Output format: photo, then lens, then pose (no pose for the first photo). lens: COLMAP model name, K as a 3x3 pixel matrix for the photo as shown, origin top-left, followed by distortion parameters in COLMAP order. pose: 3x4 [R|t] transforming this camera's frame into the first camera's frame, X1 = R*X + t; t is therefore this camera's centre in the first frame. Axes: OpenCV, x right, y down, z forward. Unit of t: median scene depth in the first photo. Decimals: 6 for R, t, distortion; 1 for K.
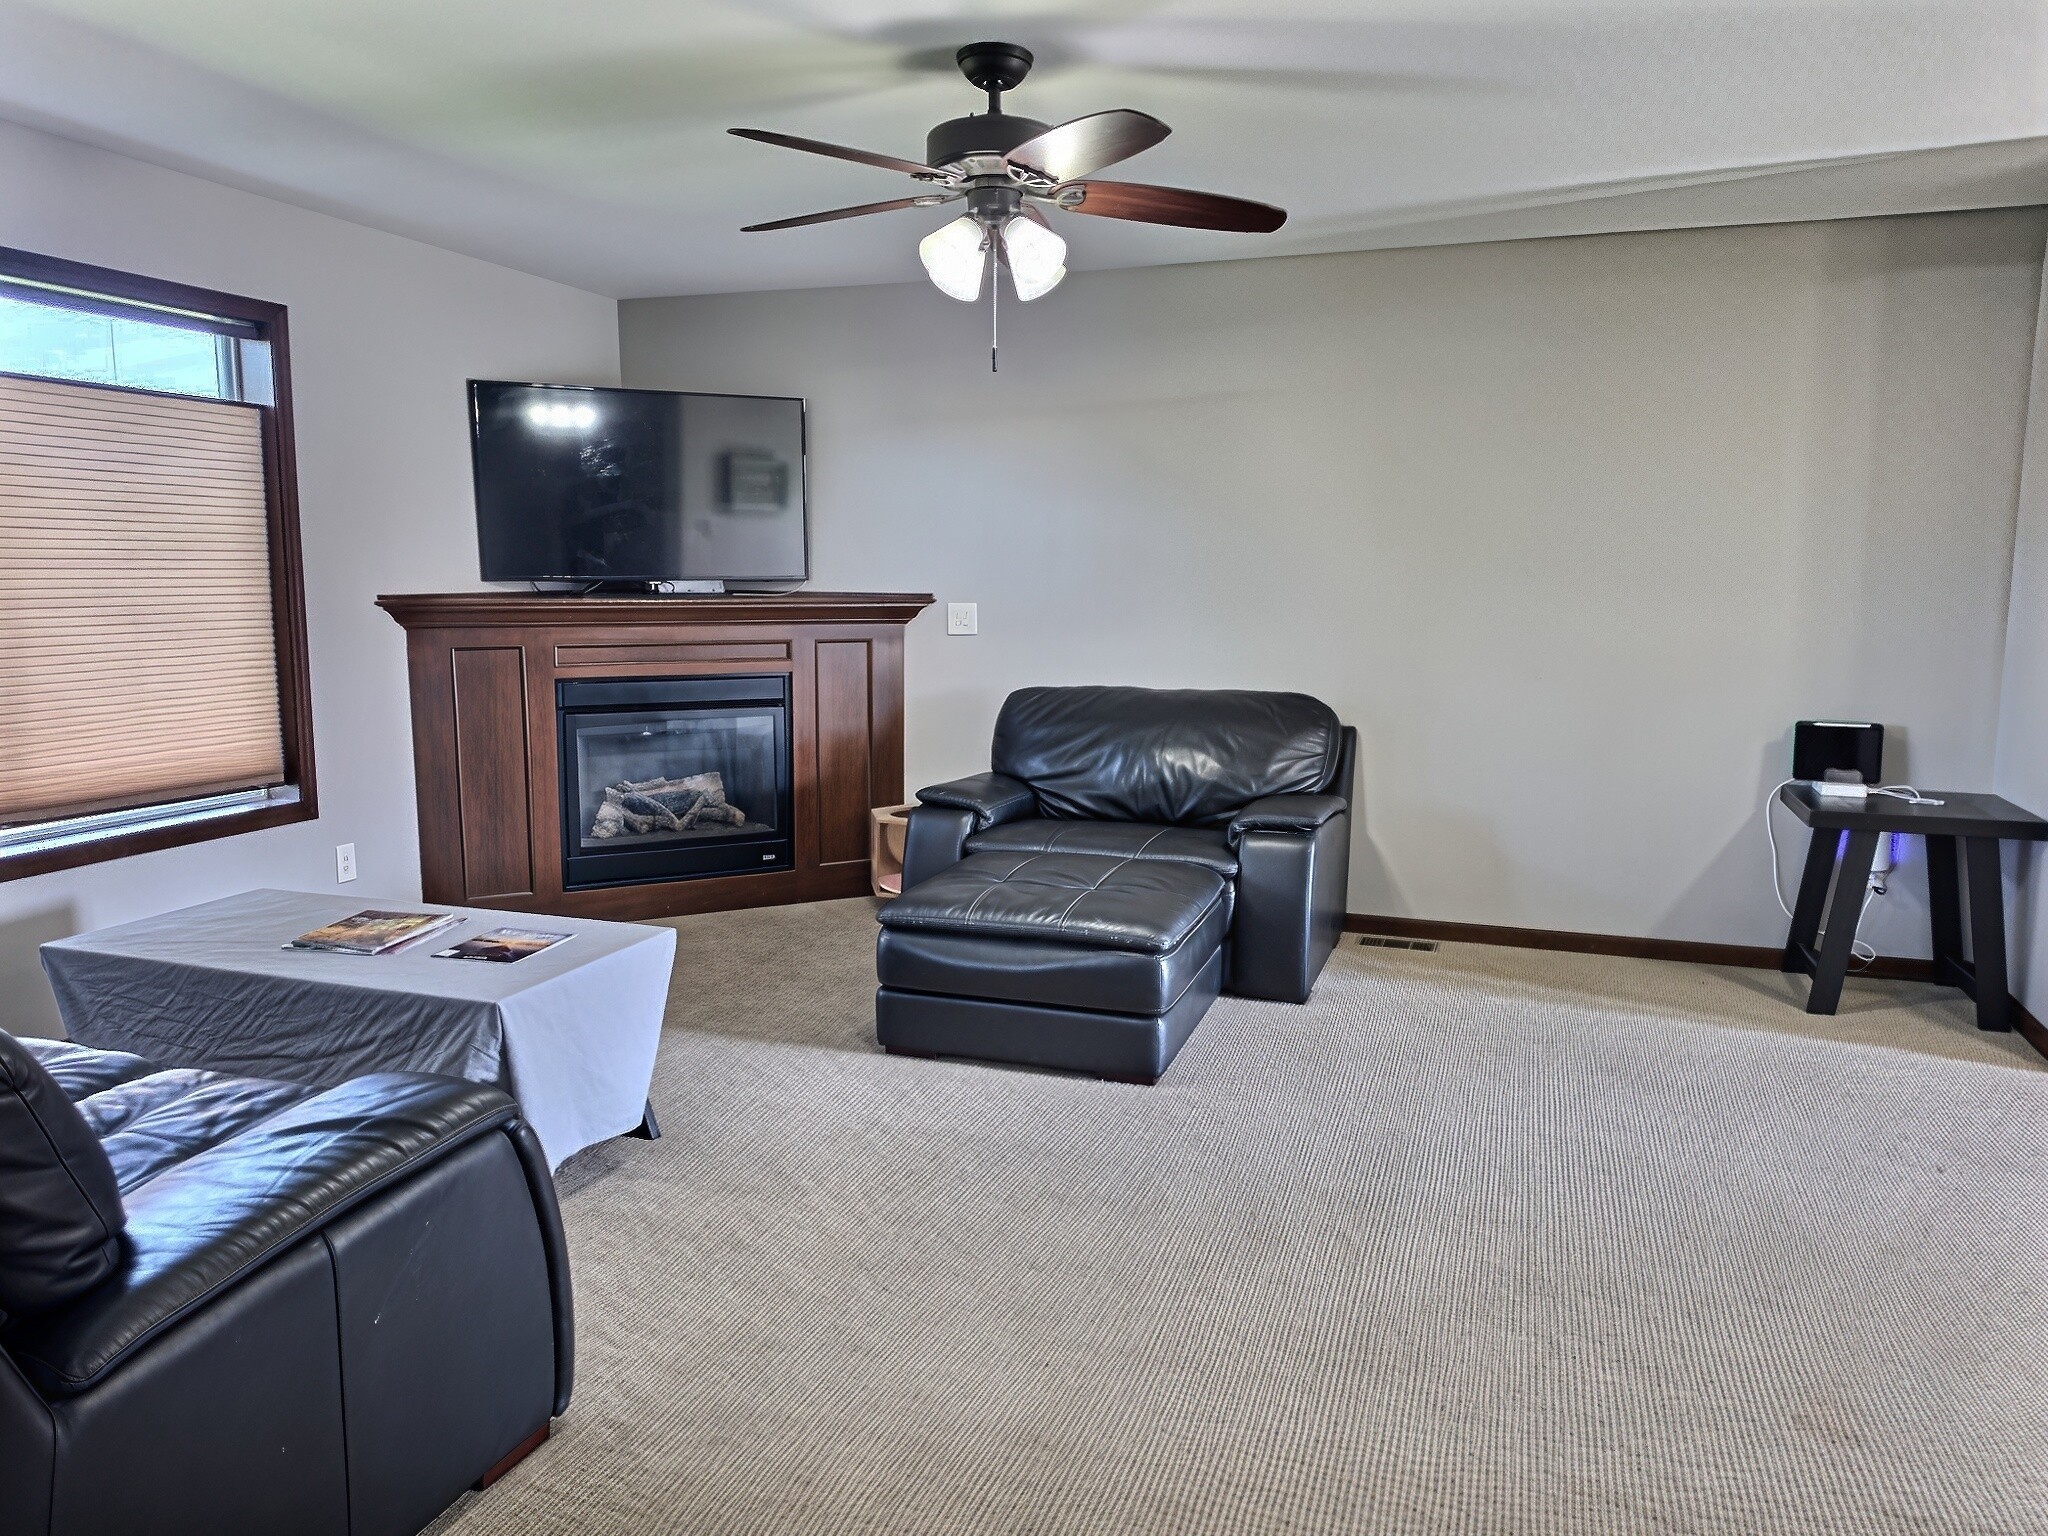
lens RADIAL K [[1423.4, 0, 1024.0], [0, 1423.4, 768.0], [0, 0, 1]] dist [0.077316, -0.108334]
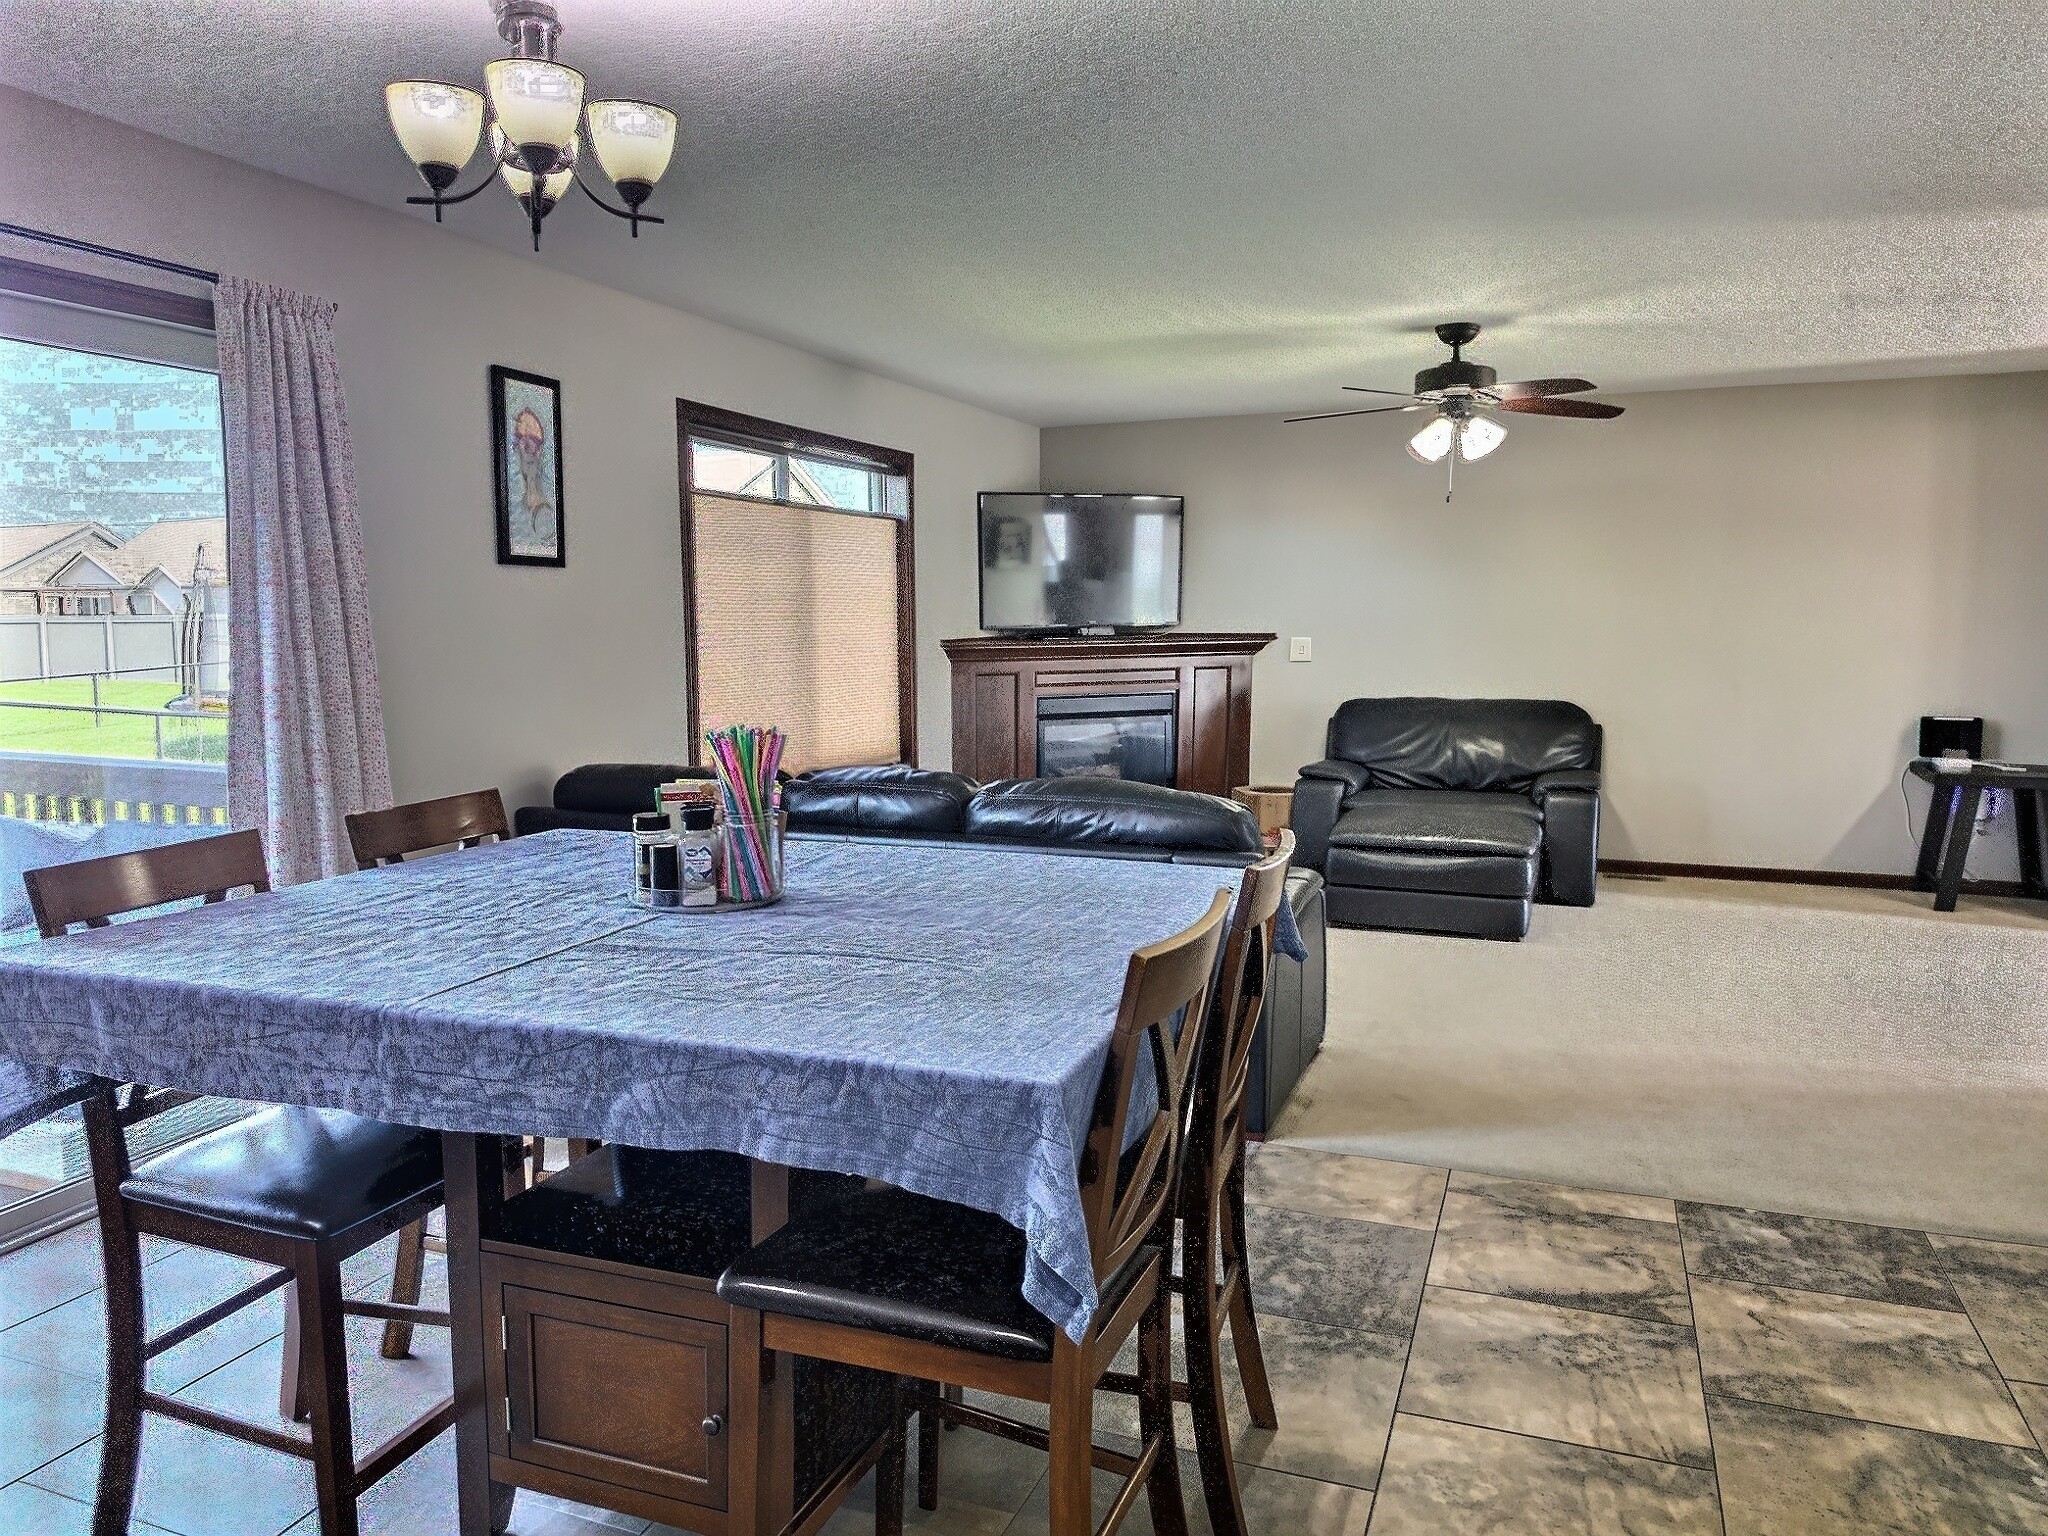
lens RADIAL K [[1423.4, 0, 1024.0], [0, 1423.4, 768.0], [0, 0, 1]] dist [0.077316, -0.108334]
pose [[0.999265, -0.005558, -0.037923, -0.307252], [0.004557, 0.999640, -0.026452, 0.053642], [0.038056, 0.026260, 0.998930, -0.475794]]
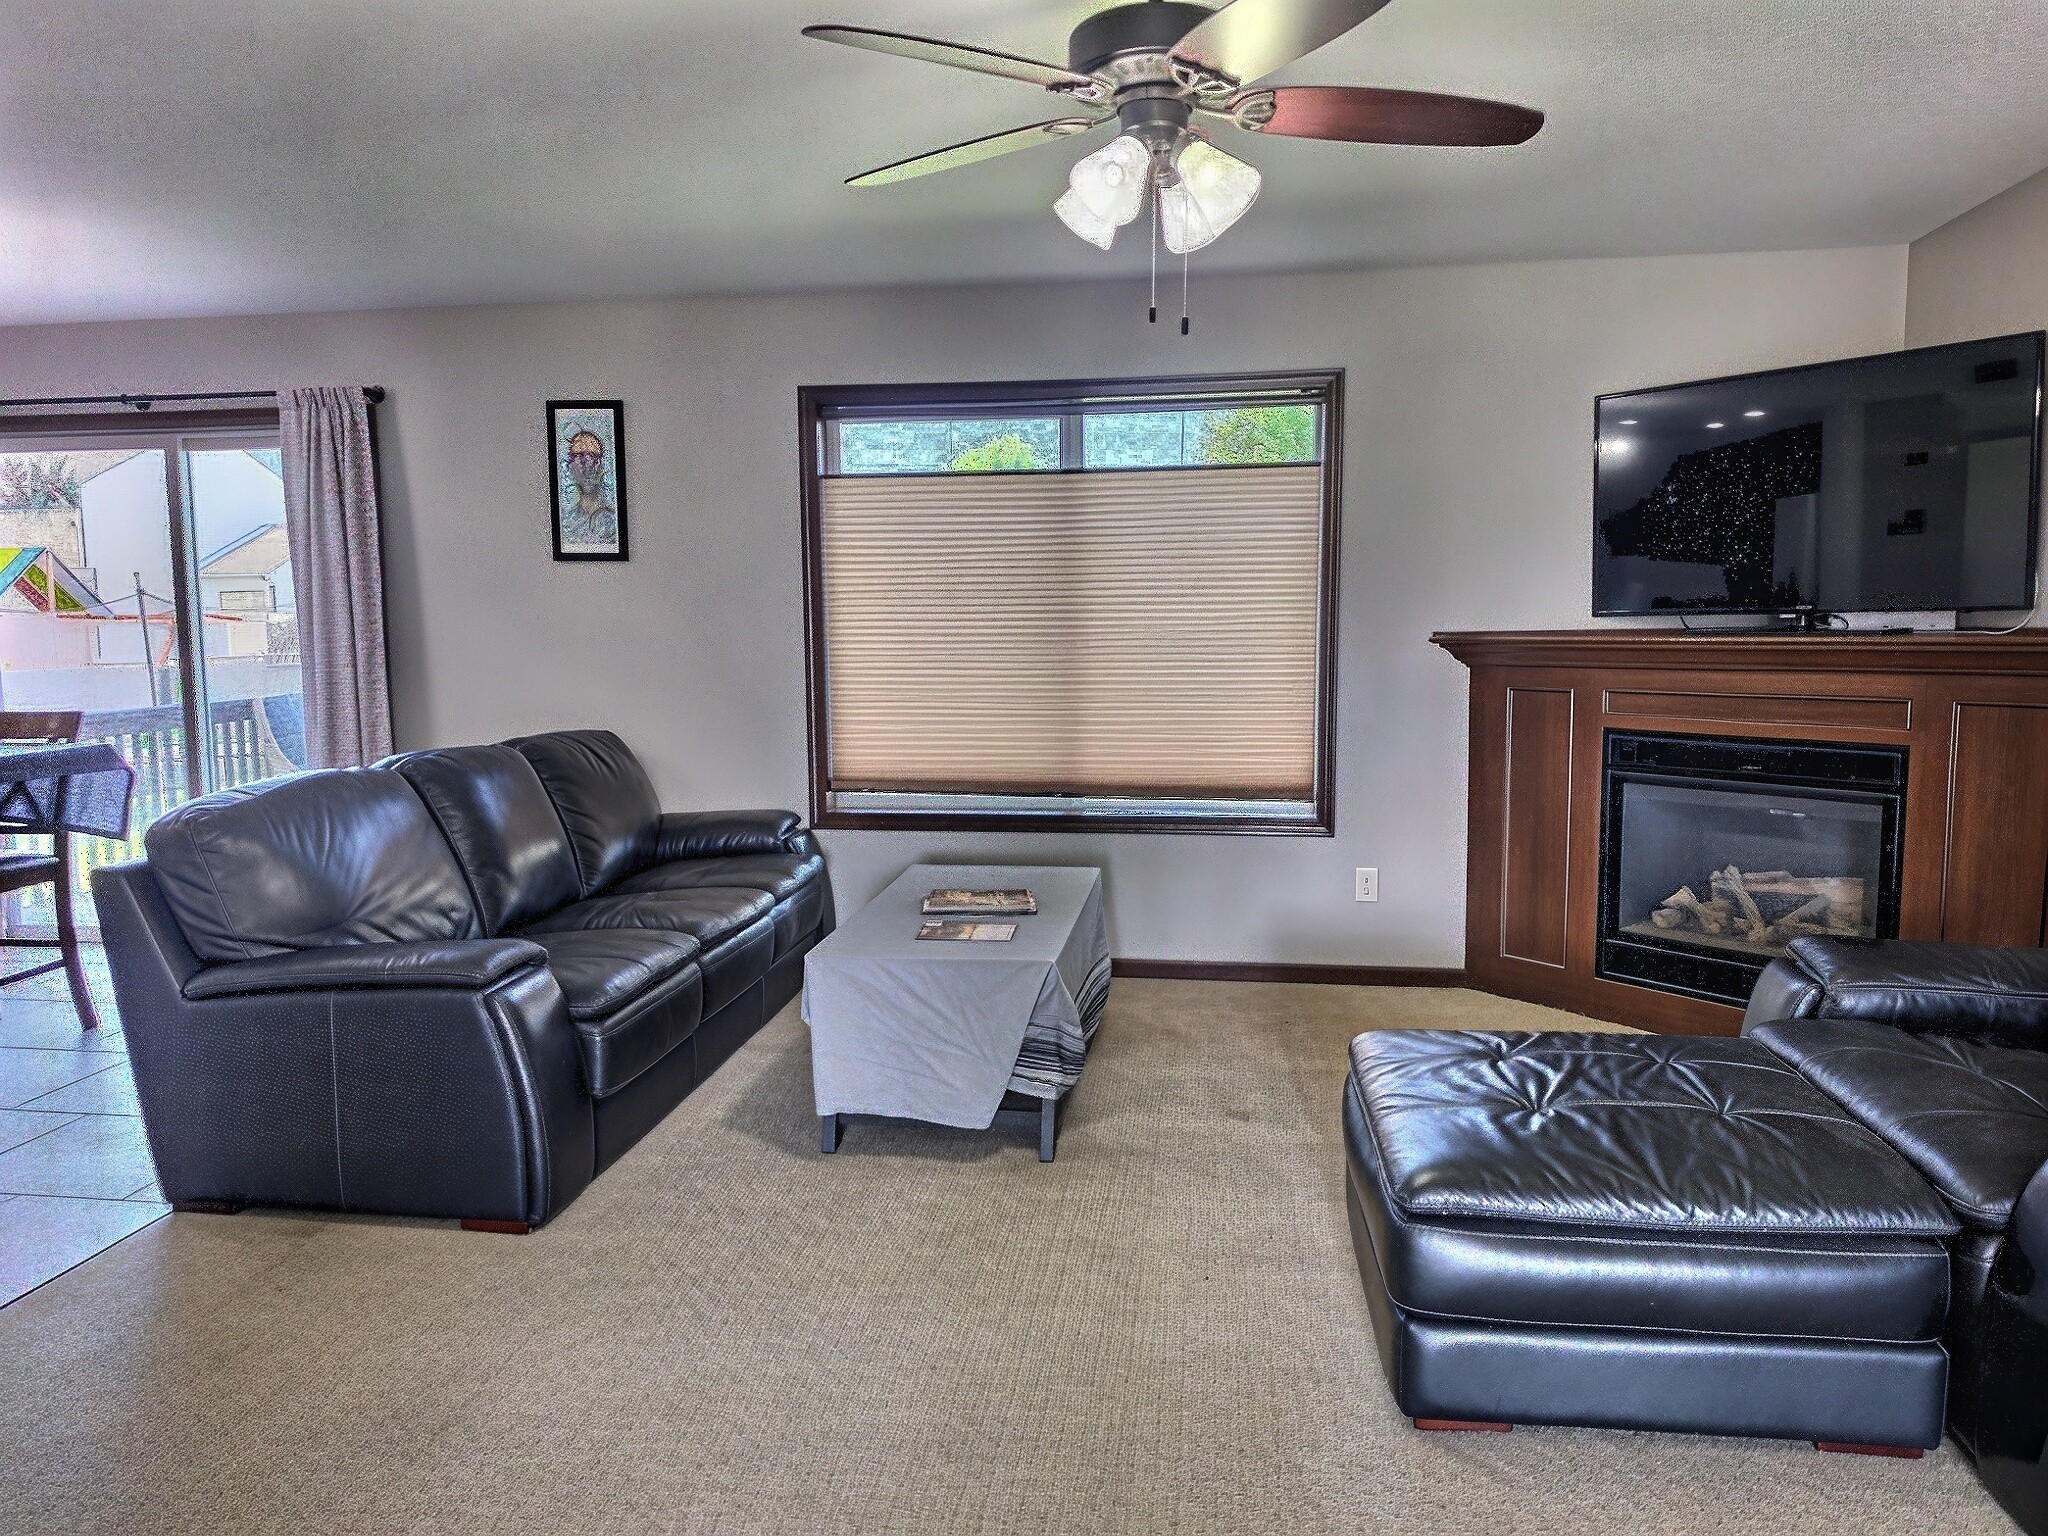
lens RADIAL K [[1430.2, 0, 1024.0], [0, 1430.2, 768.0], [0, 0, 1]] dist [0.096731, -0.112984]
pose [[0.193201, 0.093736, -0.976671, 0.487001], [-0.124467, 0.989725, 0.070367, -0.060404], [0.973232, 0.107968, 0.202883, 0.515656]]
